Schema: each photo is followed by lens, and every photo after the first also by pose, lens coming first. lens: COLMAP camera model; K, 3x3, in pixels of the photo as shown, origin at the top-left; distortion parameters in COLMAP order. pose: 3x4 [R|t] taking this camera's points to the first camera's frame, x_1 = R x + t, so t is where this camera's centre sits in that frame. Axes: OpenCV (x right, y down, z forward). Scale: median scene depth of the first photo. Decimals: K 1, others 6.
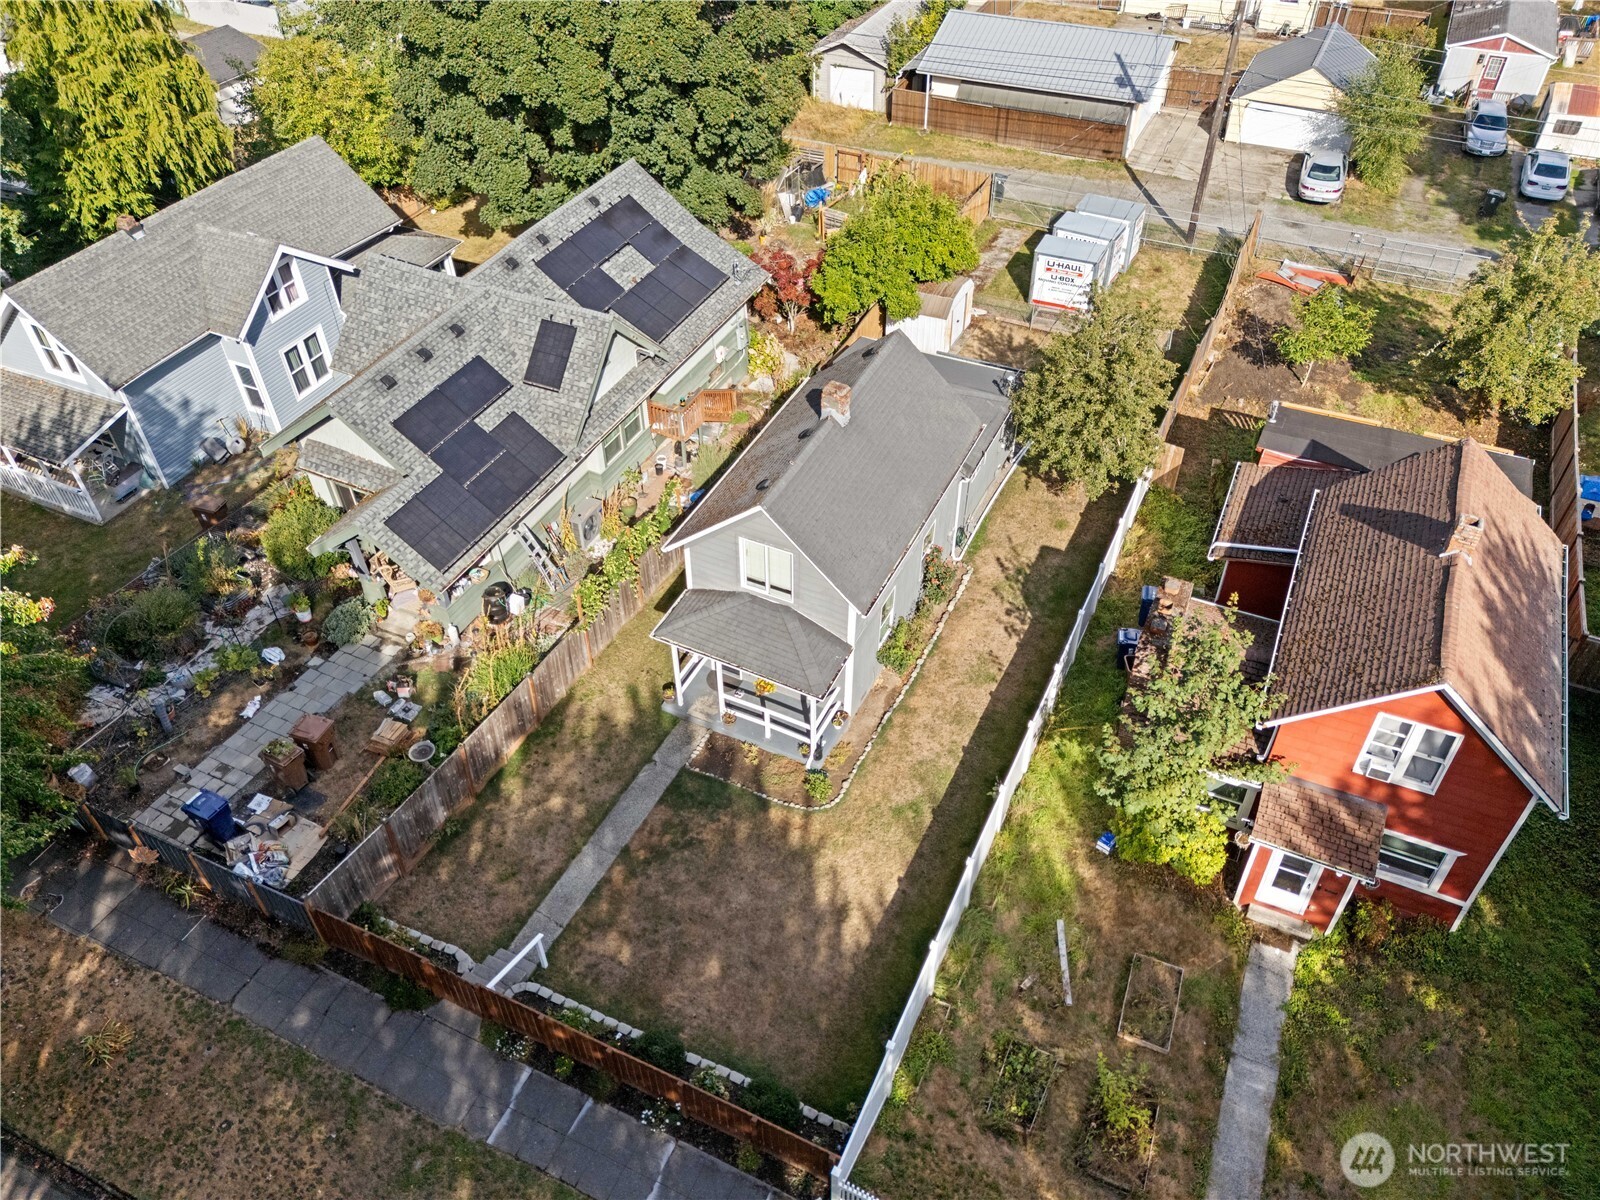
lens RADIAL K [[1186.7, 0, 796.0], [0, 1186.7, 599.4], [0, 0, 1]] dist [0.012190, -0.001323]
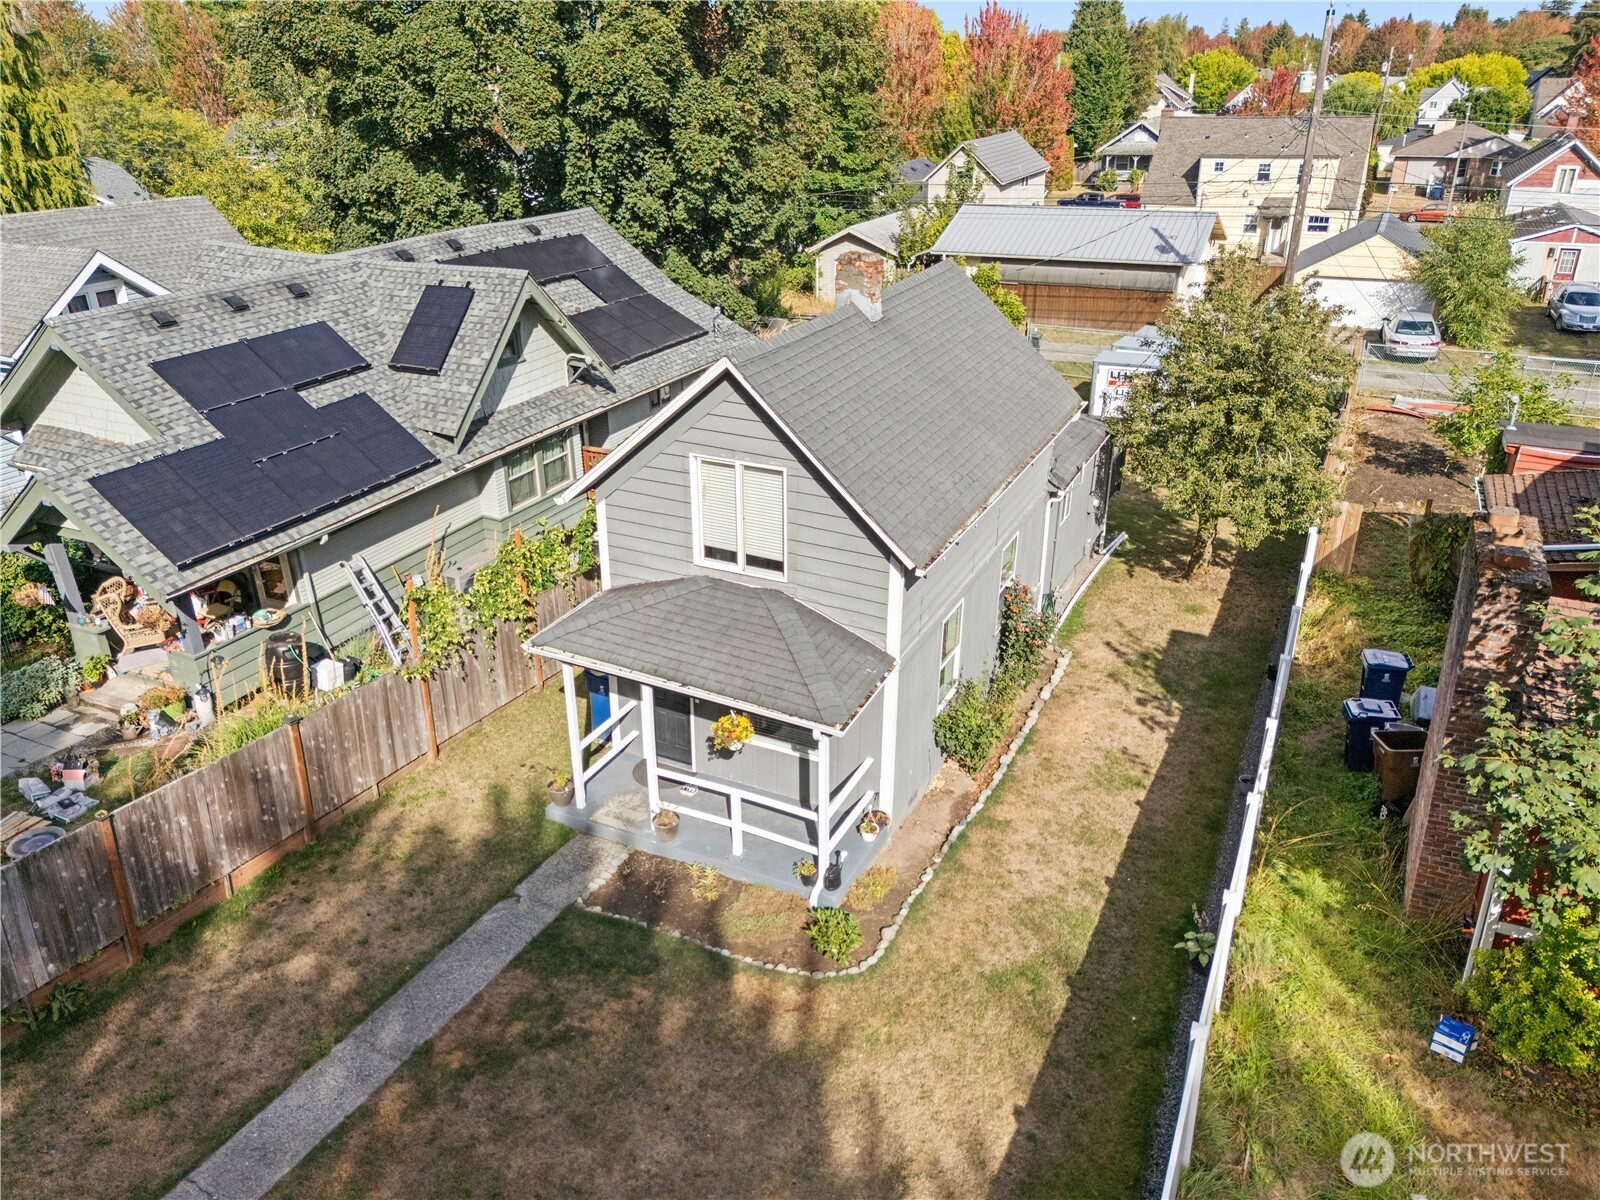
lens RADIAL K [[1186.7, 0, 800.7], [0, 1186.7, 593.8], [0, 0, 1]] dist [0.012190, -0.001323]
pose [[0.999973, 0.006263, 0.003836, 0.001832], [-0.004716, 0.947960, -0.318354, 0.163388], [-0.005631, 0.318328, 0.947964, 0.431727]]
